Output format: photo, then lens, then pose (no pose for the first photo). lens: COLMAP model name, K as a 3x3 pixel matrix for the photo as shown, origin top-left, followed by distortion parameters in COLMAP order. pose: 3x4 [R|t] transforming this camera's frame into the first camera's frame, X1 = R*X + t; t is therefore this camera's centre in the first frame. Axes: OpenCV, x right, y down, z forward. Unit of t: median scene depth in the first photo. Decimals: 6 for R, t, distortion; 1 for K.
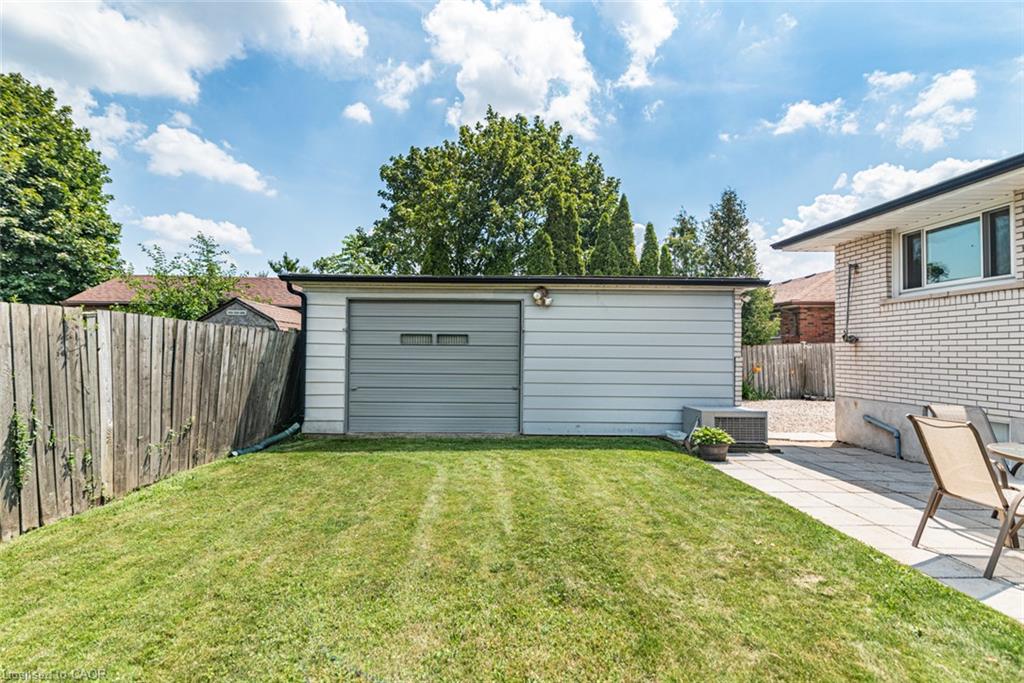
lens RADIAL K [[476.1, 0, 491.2], [0, 476.1, 334.6], [0, 0, 1]] dist [0.007724, -0.000142]
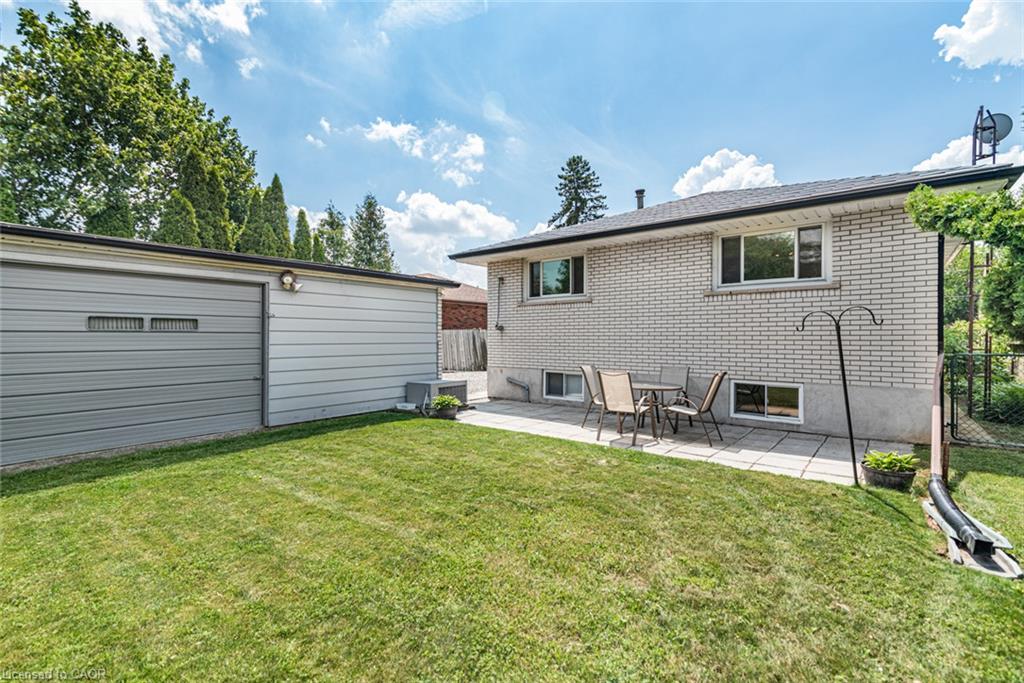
lens RADIAL K [[453.7, 0, 514.0], [0, 453.7, 338.1], [0, 0, 1]] dist [0.020886, -0.000772]
pose [[0.639472, -0.010813, 0.768738, -0.332833], [-0.019725, 0.999341, 0.030465, -0.002296], [-0.768561, -0.034645, 0.638838, 0.063614]]
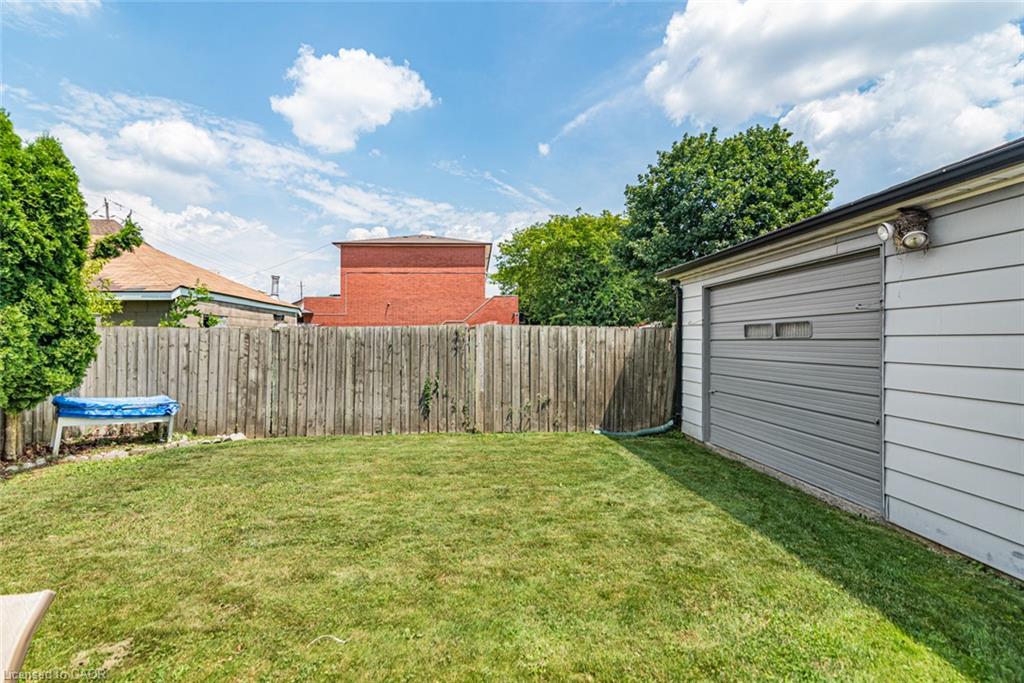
lens RADIAL K [[476.1, 0, 508.3], [0, 476.1, 340.4], [0, 0, 1]] dist [0.007724, -0.000142]
pose [[0.041672, -0.007916, -0.999100, 0.573446], [0.037906, 0.999261, -0.006336, 0.014207], [0.998412, -0.037608, 0.041941, 0.634217]]
